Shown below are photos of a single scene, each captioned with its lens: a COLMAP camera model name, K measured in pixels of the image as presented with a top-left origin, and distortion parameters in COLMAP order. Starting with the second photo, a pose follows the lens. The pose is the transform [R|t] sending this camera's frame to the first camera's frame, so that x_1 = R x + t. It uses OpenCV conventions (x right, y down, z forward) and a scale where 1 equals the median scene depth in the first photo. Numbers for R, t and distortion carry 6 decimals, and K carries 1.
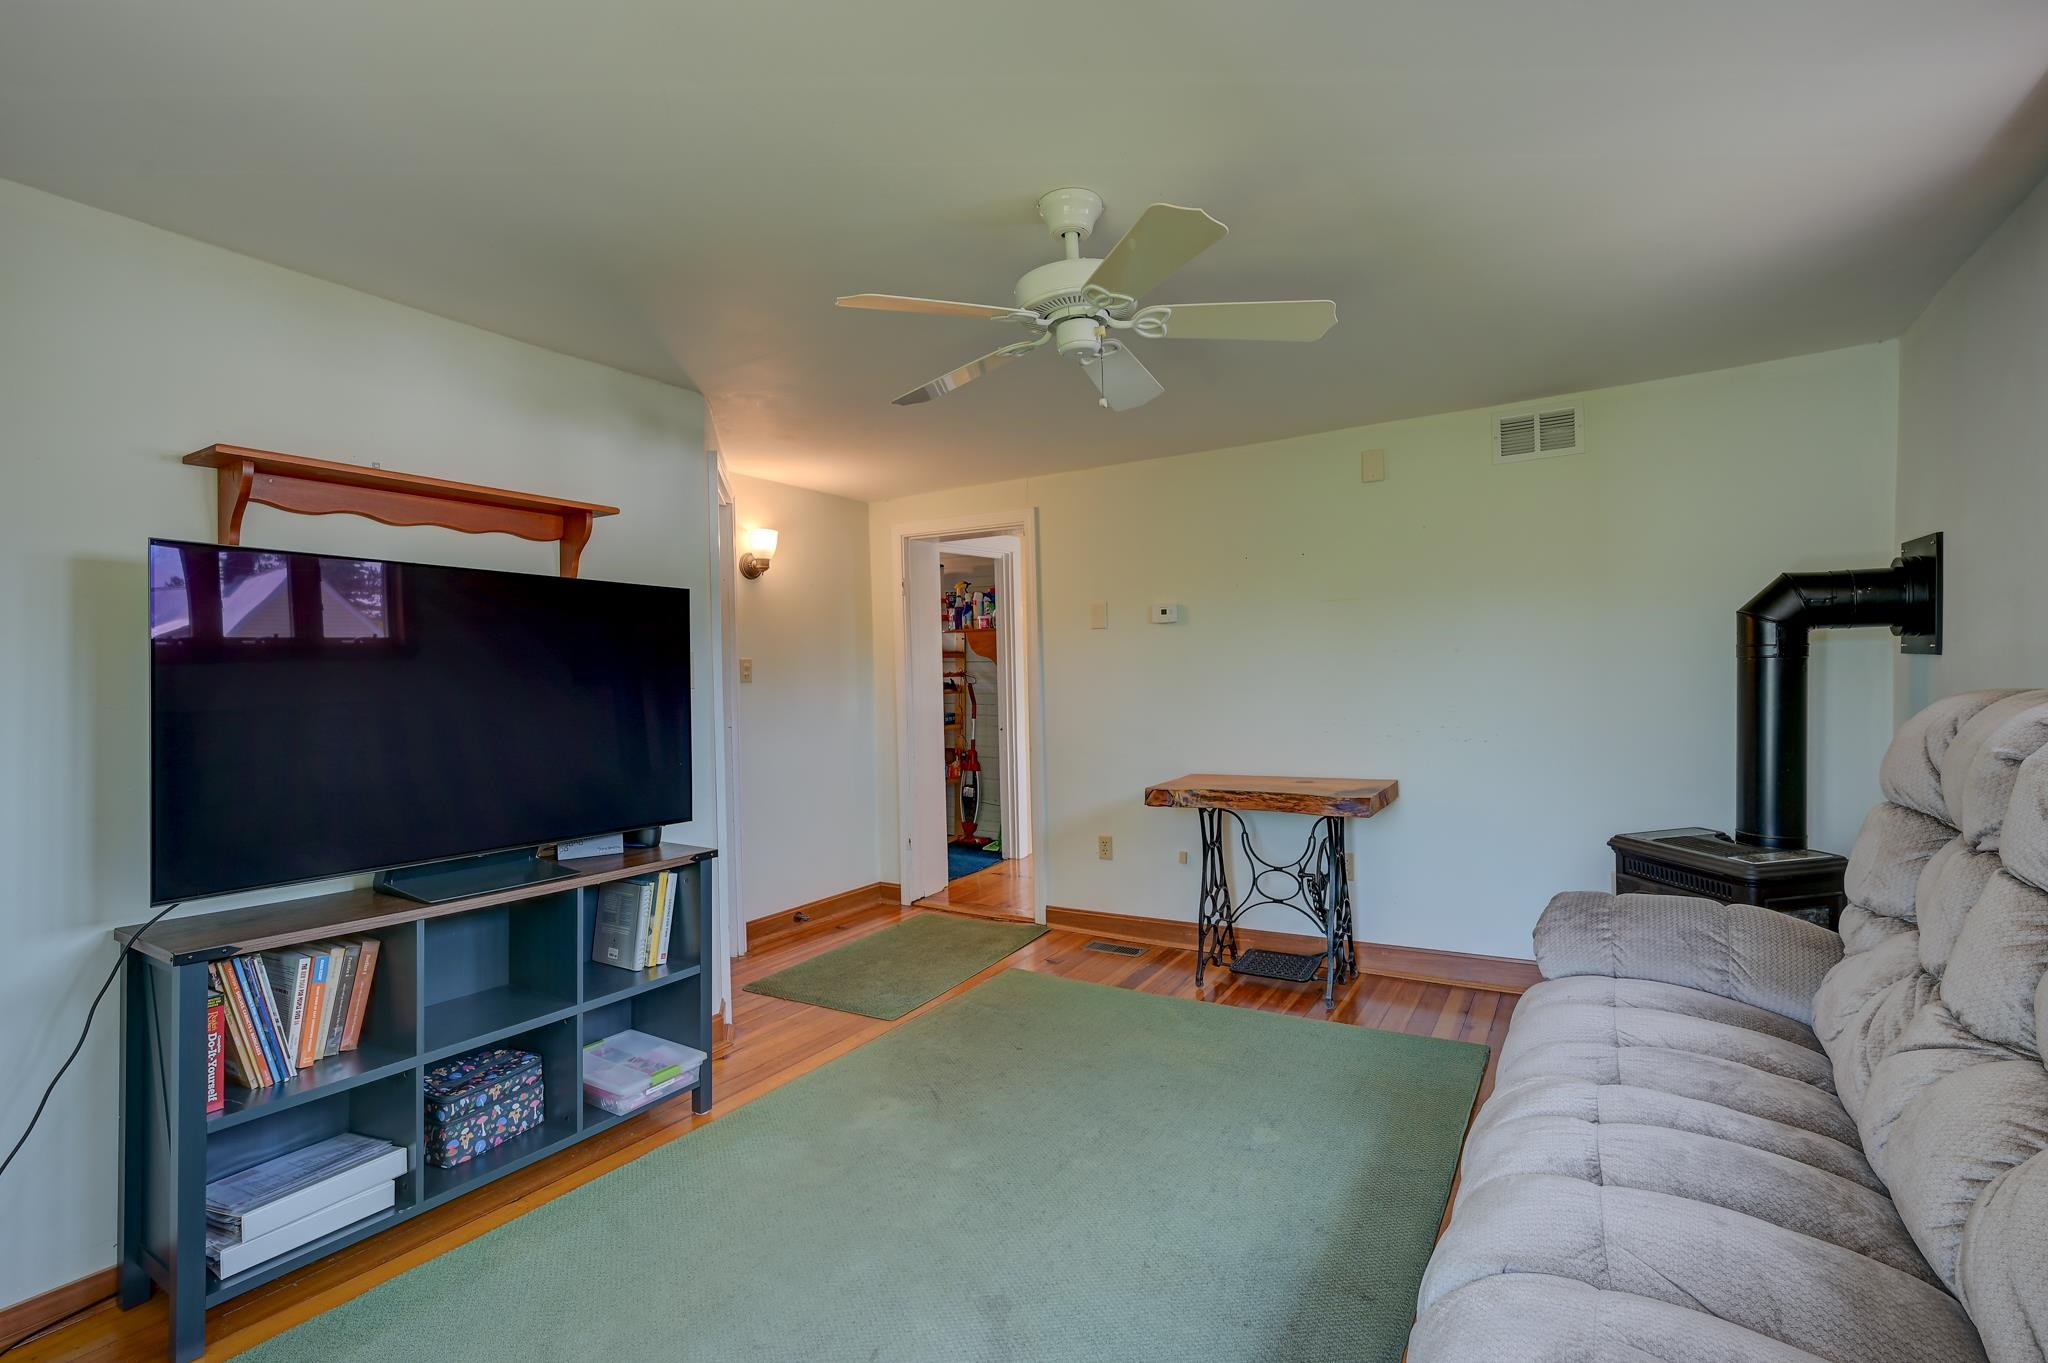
lens RADIAL K [[897.4, 0, 1025.6], [0, 897.4, 675.0], [0, 0, 1]] dist [0.005924, 0.000320]
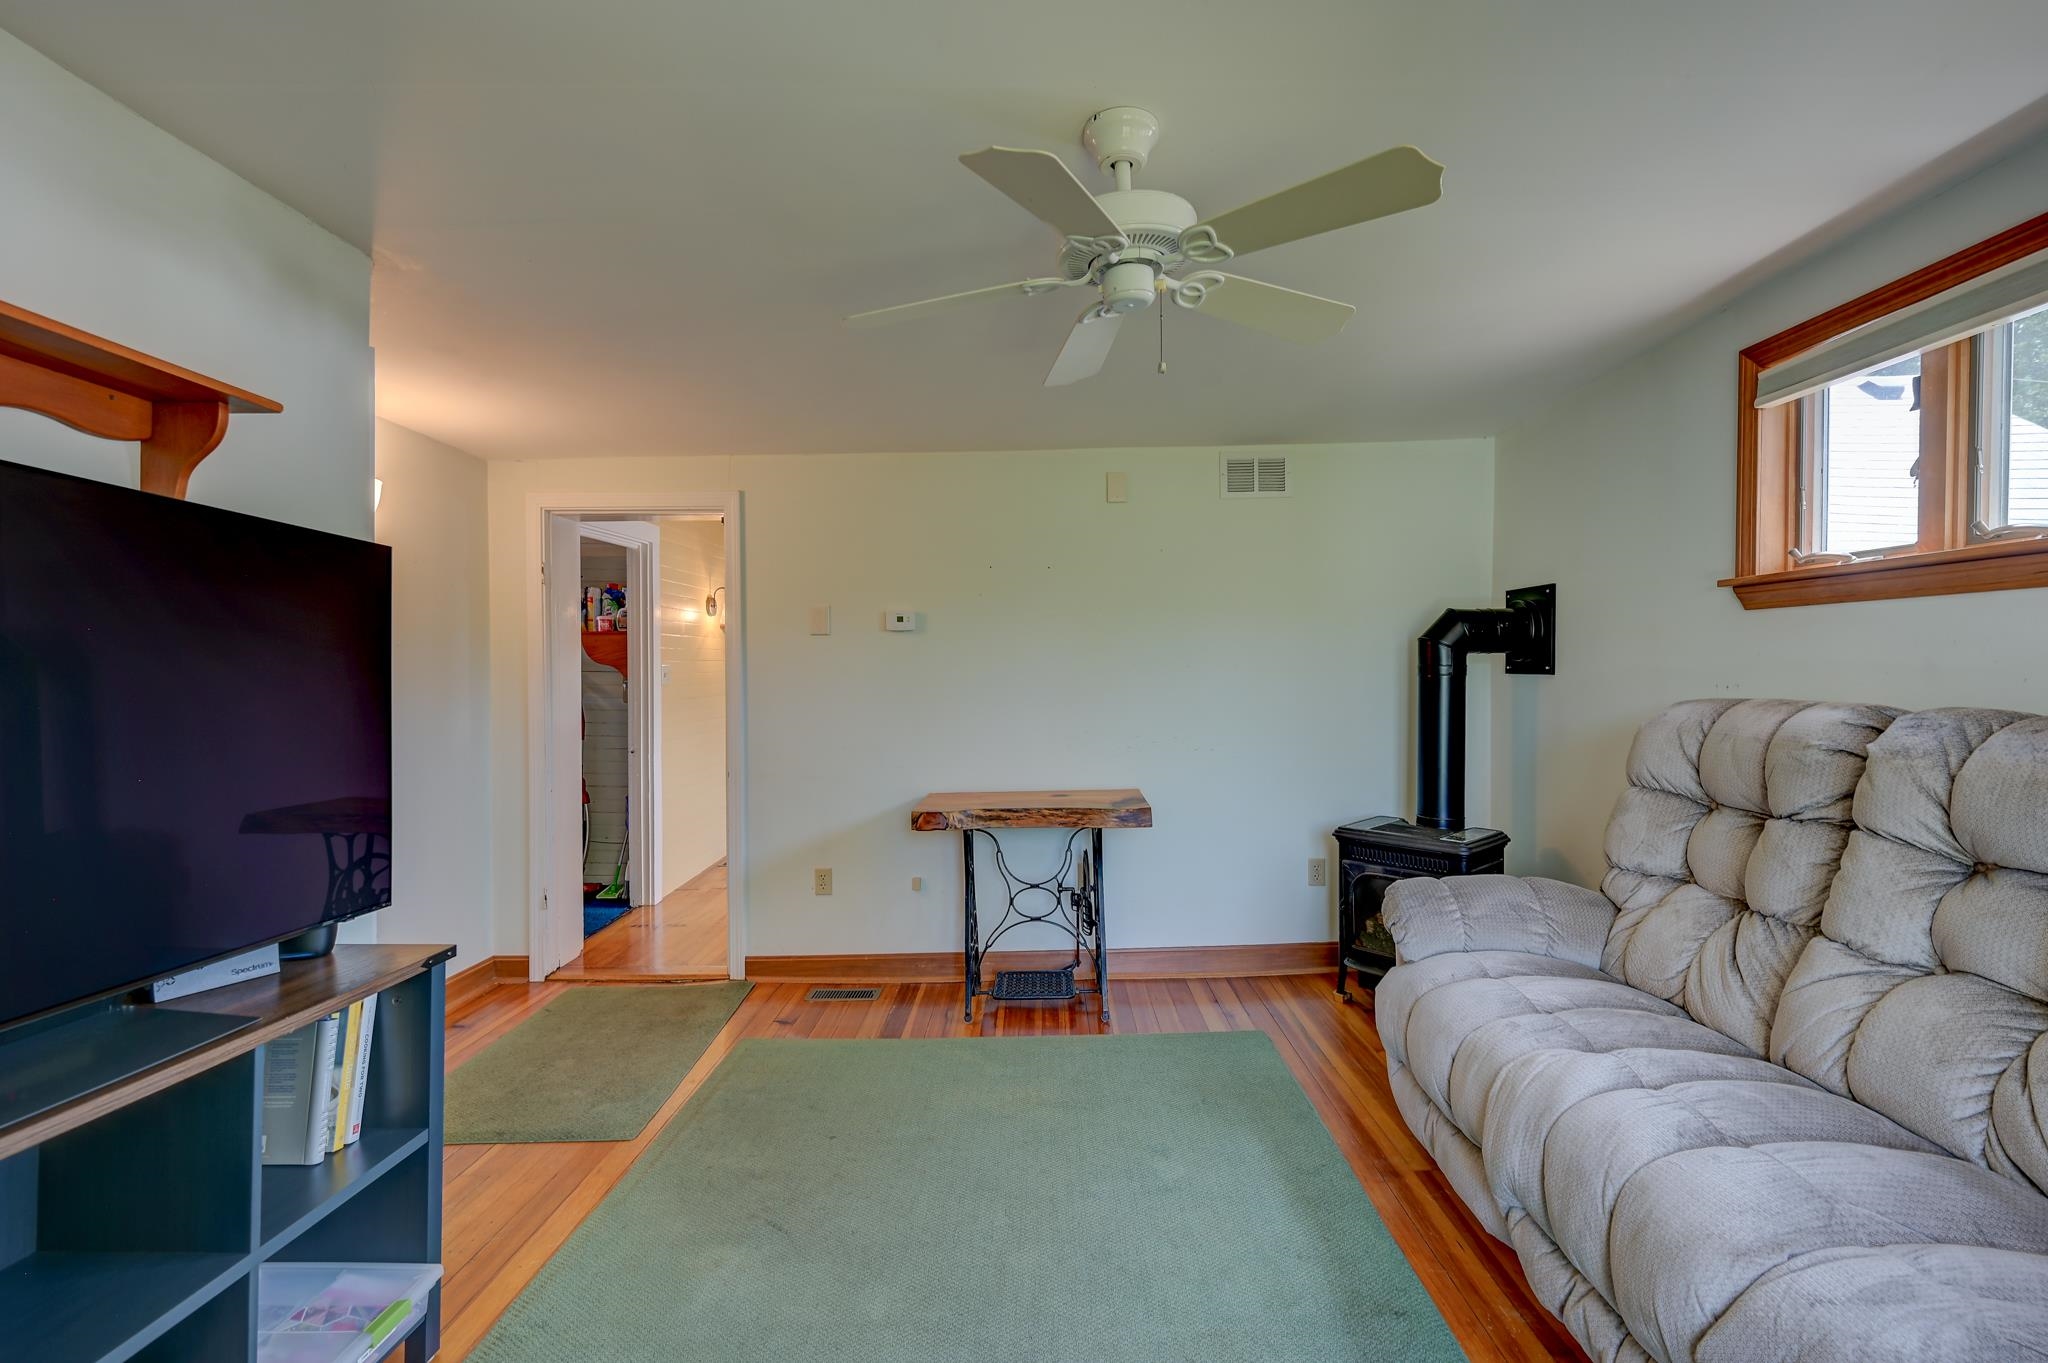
lens RADIAL K [[897.4, 0, 1025.6], [0, 897.4, 675.0], [0, 0, 1]] dist [0.005924, 0.000320]
pose [[0.867845, 0.013984, 0.496637, -0.234432], [-0.005035, 0.999800, -0.019354, 0.005482], [-0.496809, 0.014296, 0.867742, 0.164666]]
